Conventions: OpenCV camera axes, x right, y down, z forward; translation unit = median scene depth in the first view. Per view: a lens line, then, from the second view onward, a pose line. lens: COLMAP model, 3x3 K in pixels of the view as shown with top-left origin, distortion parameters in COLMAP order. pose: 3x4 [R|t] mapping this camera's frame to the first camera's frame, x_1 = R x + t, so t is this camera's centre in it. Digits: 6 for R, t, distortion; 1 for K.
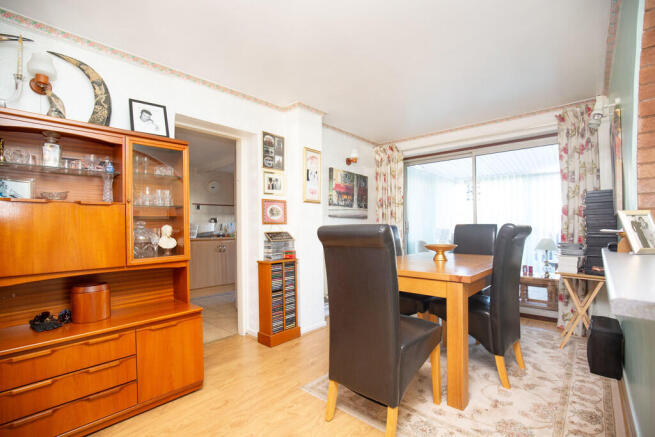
lens RADIAL K [[301.9, 0, 324.4], [0, 301.9, 220.4], [0, 0, 1]] dist [-0.029601, -0.000116]
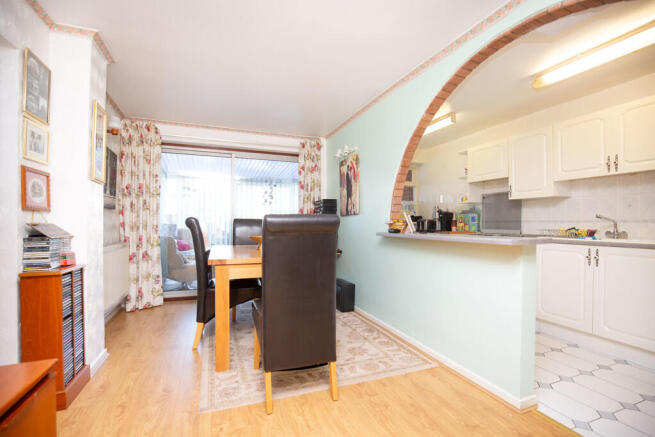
lens RADIAL K [[309.7, 0, 332.6], [0, 309.7, 220.8], [0, 0, 1]] dist [-0.005268, -0.000077]
pose [[0.446145, 0.017680, 0.894786, -0.452301], [-0.025634, 0.999647, -0.006971, 0.021589], [-0.894594, -0.019827, 0.446440, 0.205106]]
